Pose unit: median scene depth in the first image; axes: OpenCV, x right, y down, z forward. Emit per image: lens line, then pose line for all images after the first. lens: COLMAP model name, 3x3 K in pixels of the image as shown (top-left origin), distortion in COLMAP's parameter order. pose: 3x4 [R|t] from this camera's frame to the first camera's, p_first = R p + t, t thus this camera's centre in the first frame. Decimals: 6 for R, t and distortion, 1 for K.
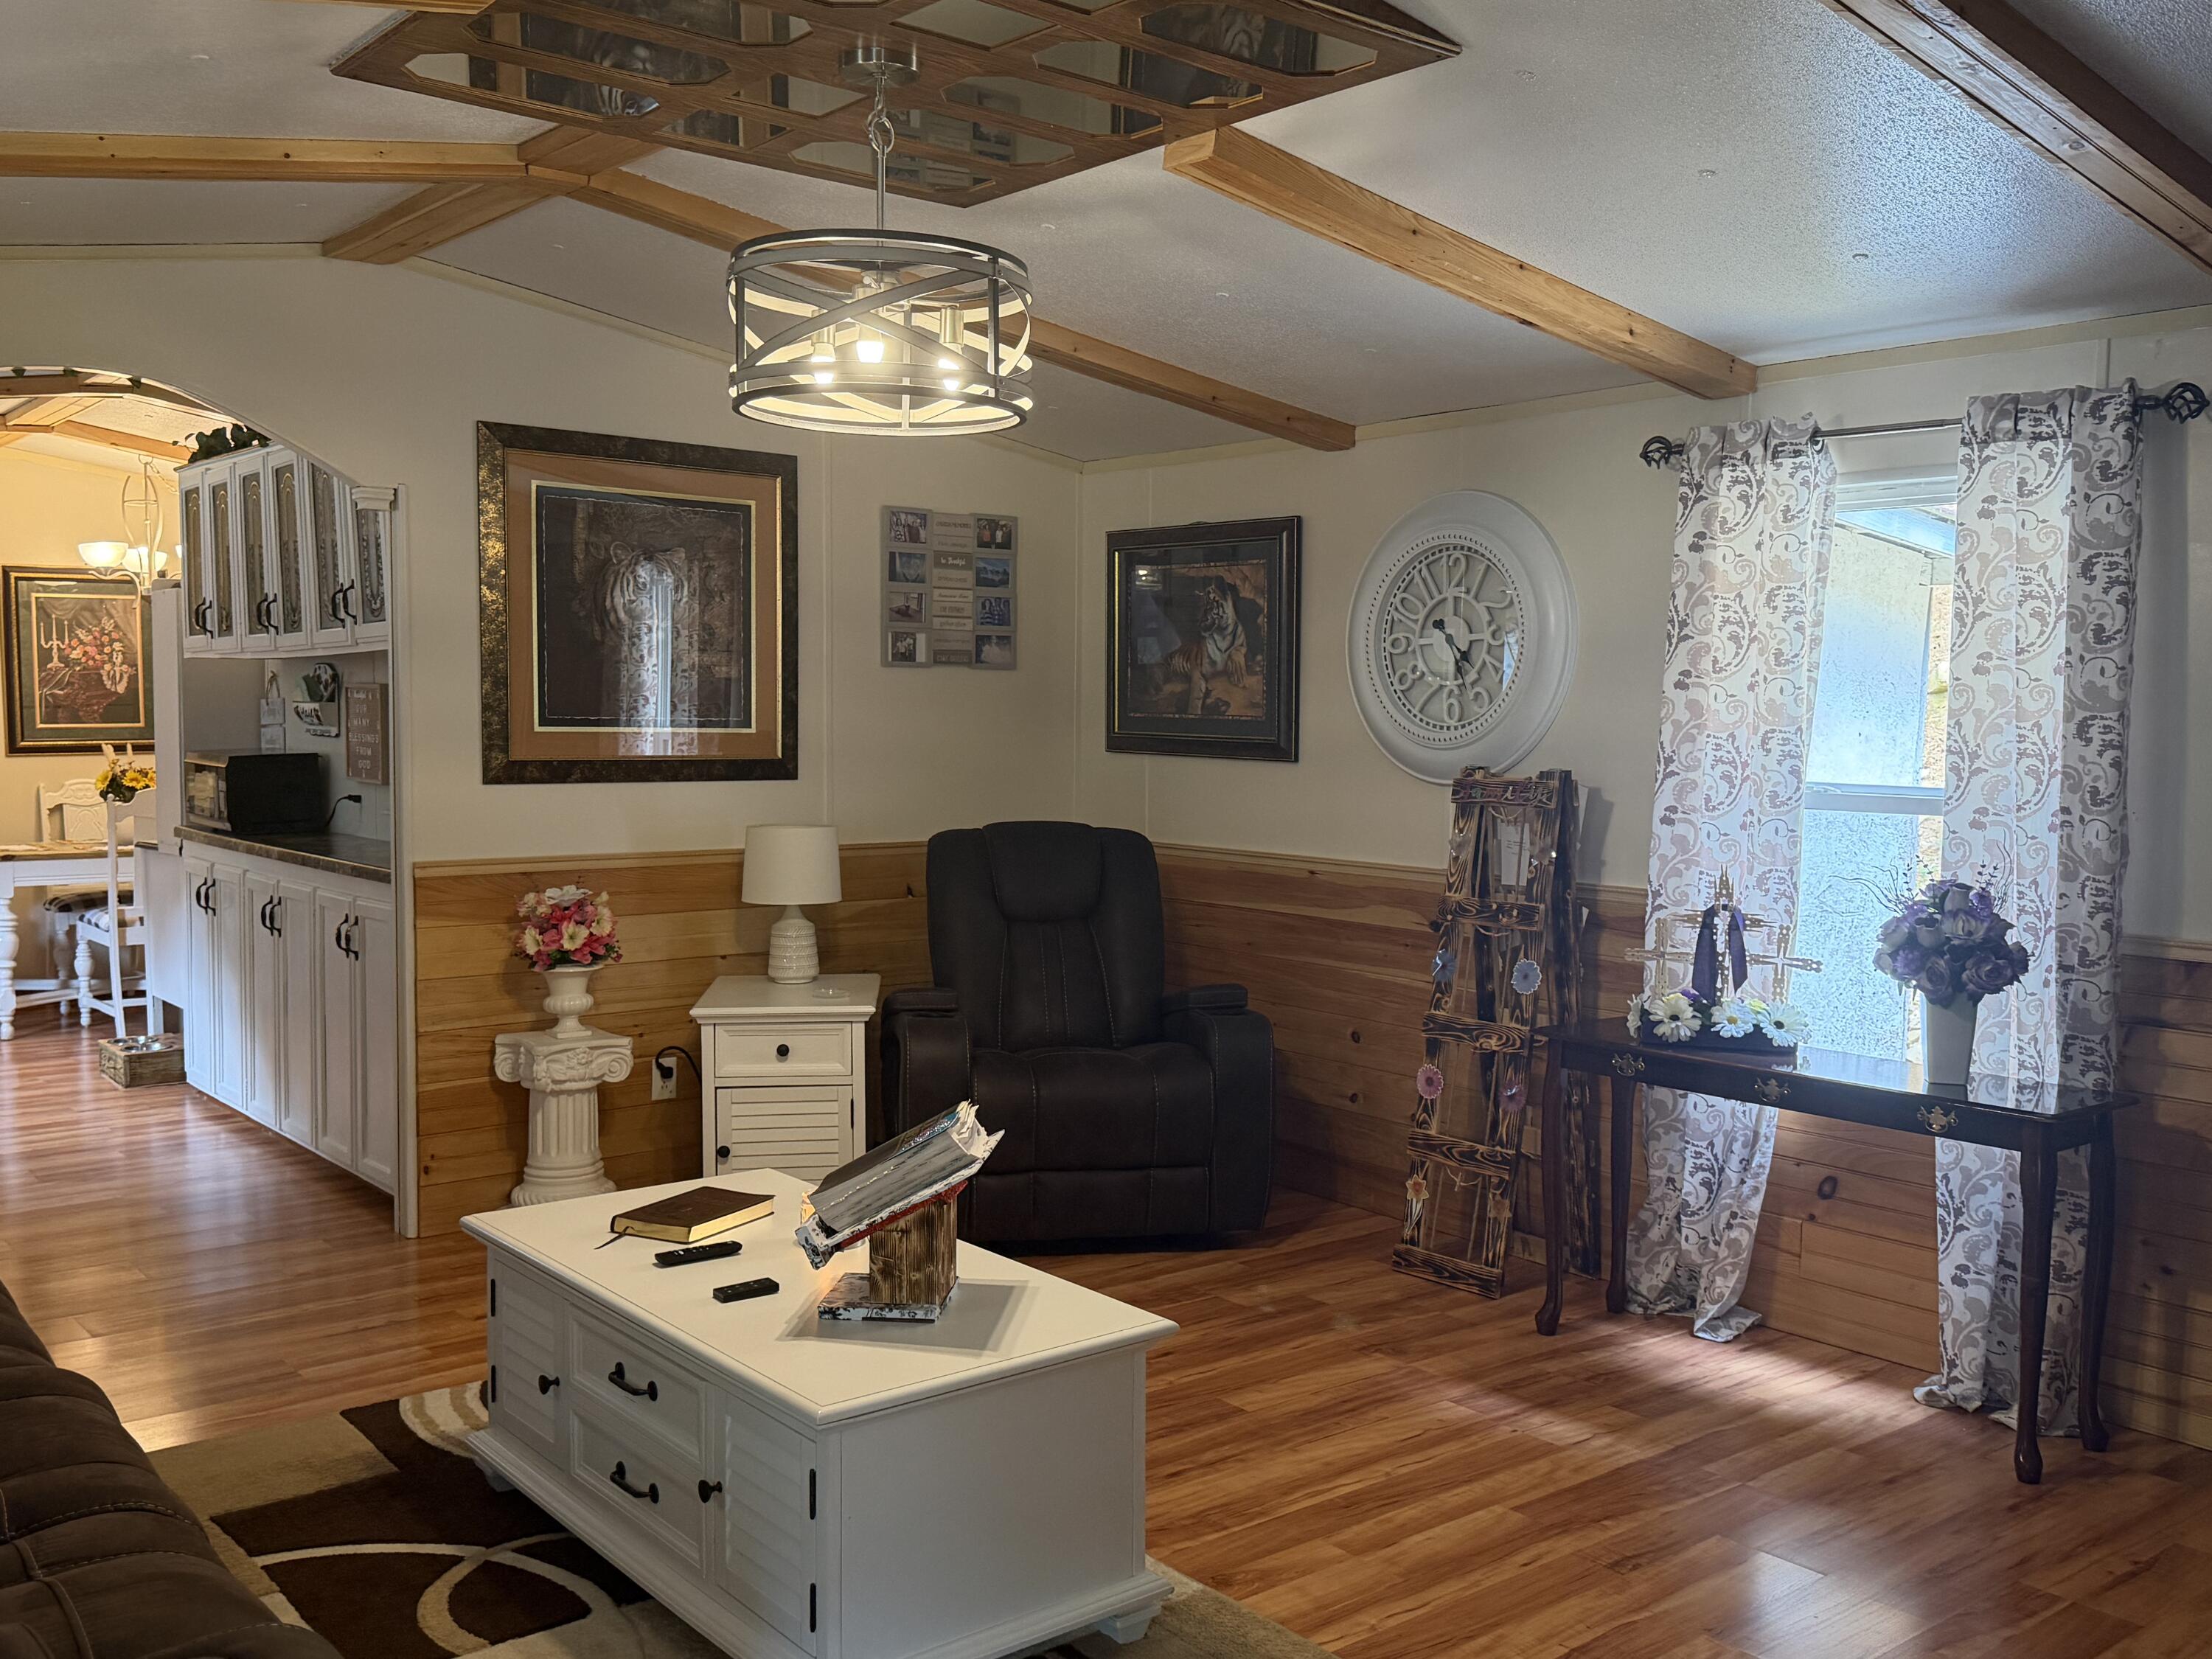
lens RADIAL K [[1945.6, 0, 1100.2], [0, 1945.6, 846.8], [0, 0, 1]] dist [0.167085, -0.348621]
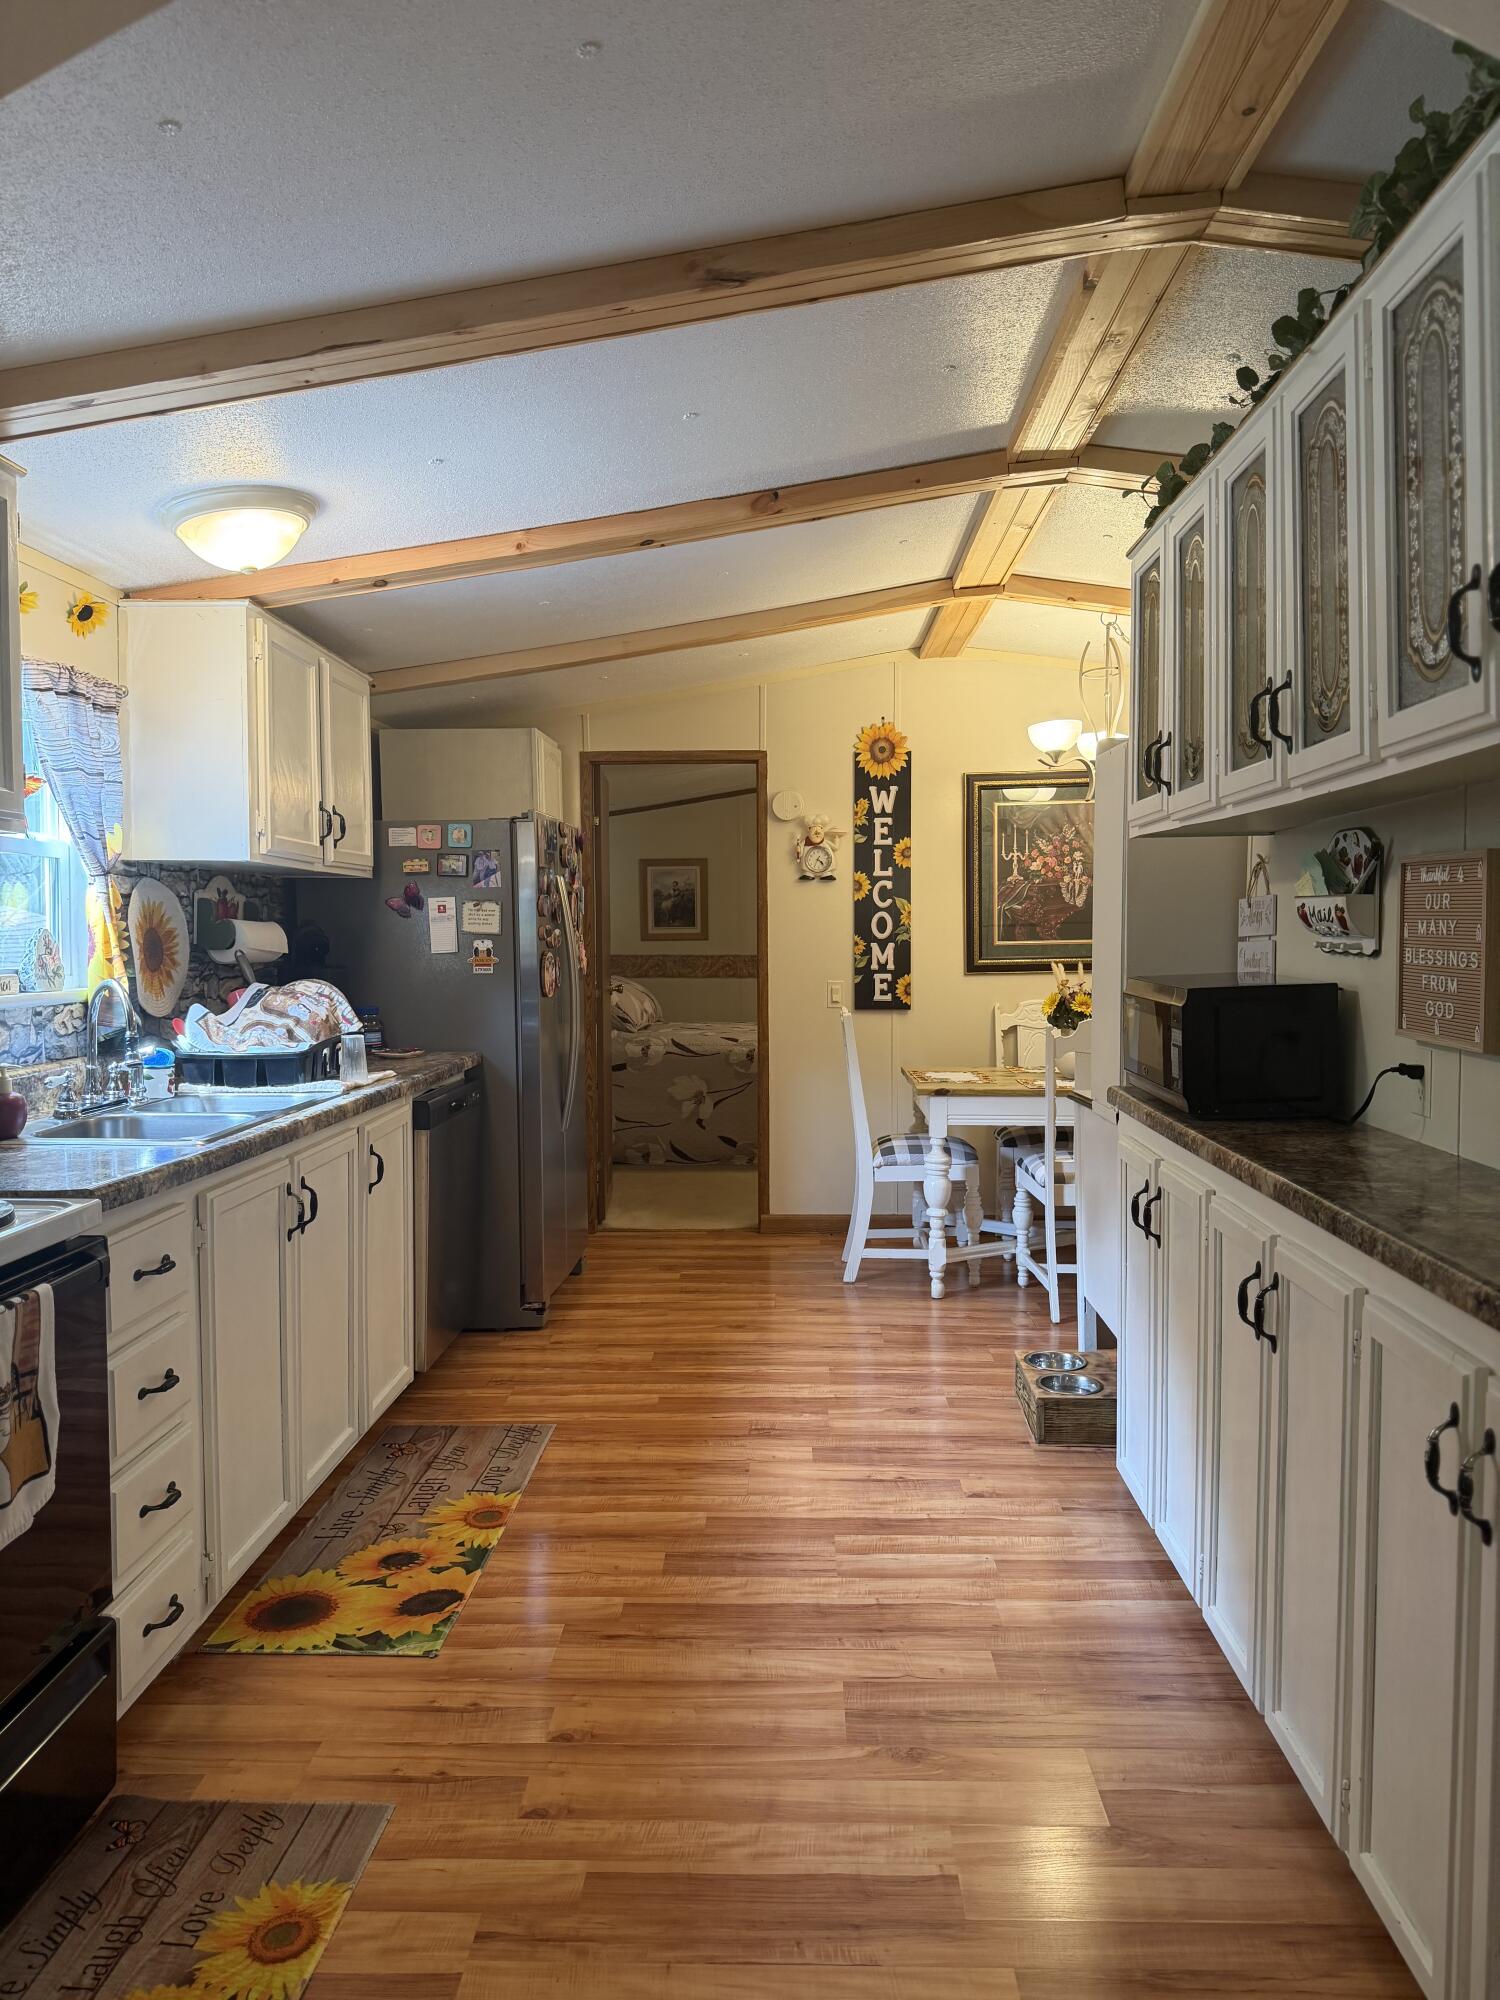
lens RADIAL K [[1390.3, 0, 753.4], [0, 1390.3, 1003.8], [0, 0, 1]] dist [0.098370, -0.122680]
pose [[0.754103, 0.023120, -0.656349, -0.343012], [-0.034744, 0.999385, -0.004714, -0.045458], [0.655836, 0.026359, 0.754443, 0.782858]]
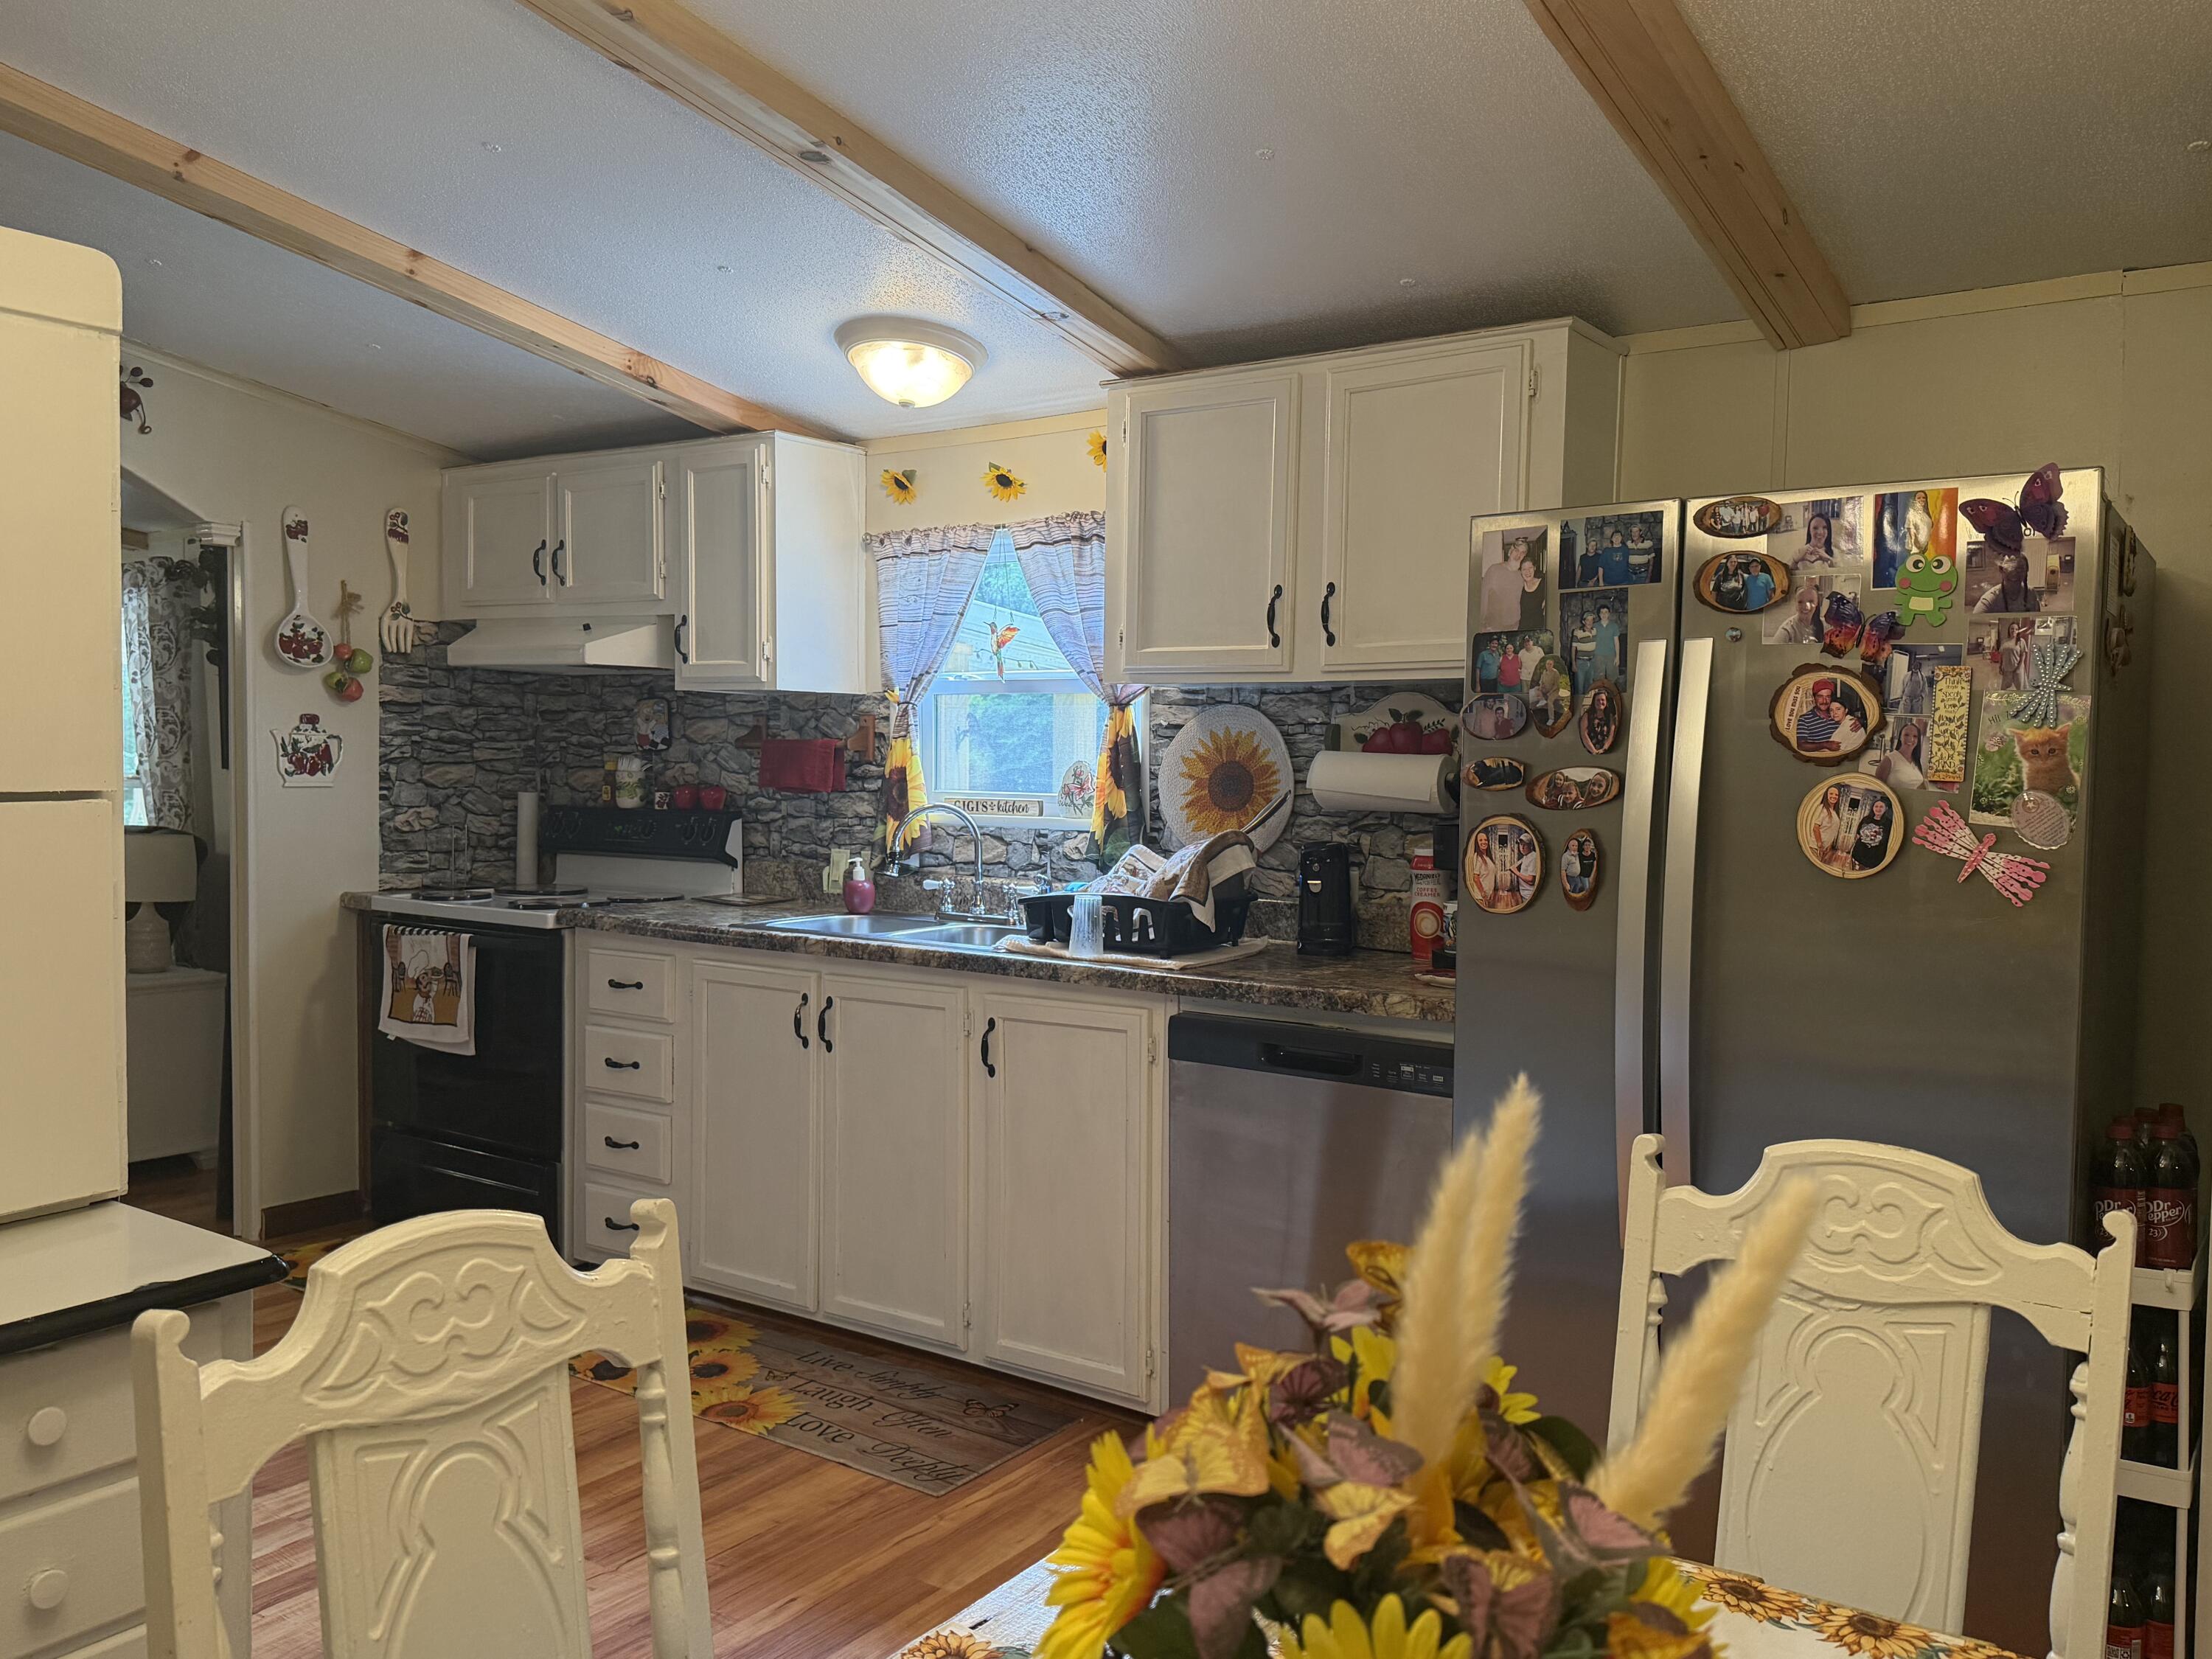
lens RADIAL K [[1680.0, 0, 1102.6], [0, 1680.0, 836.9], [0, 0, 1]] dist [0.163741, -0.320438]
pose [[-0.961206, -0.008252, -0.275709, -0.807196], [-0.039992, 0.993160, 0.109696, -0.127938], [0.272918, 0.116466, -0.954961, 1.889449]]
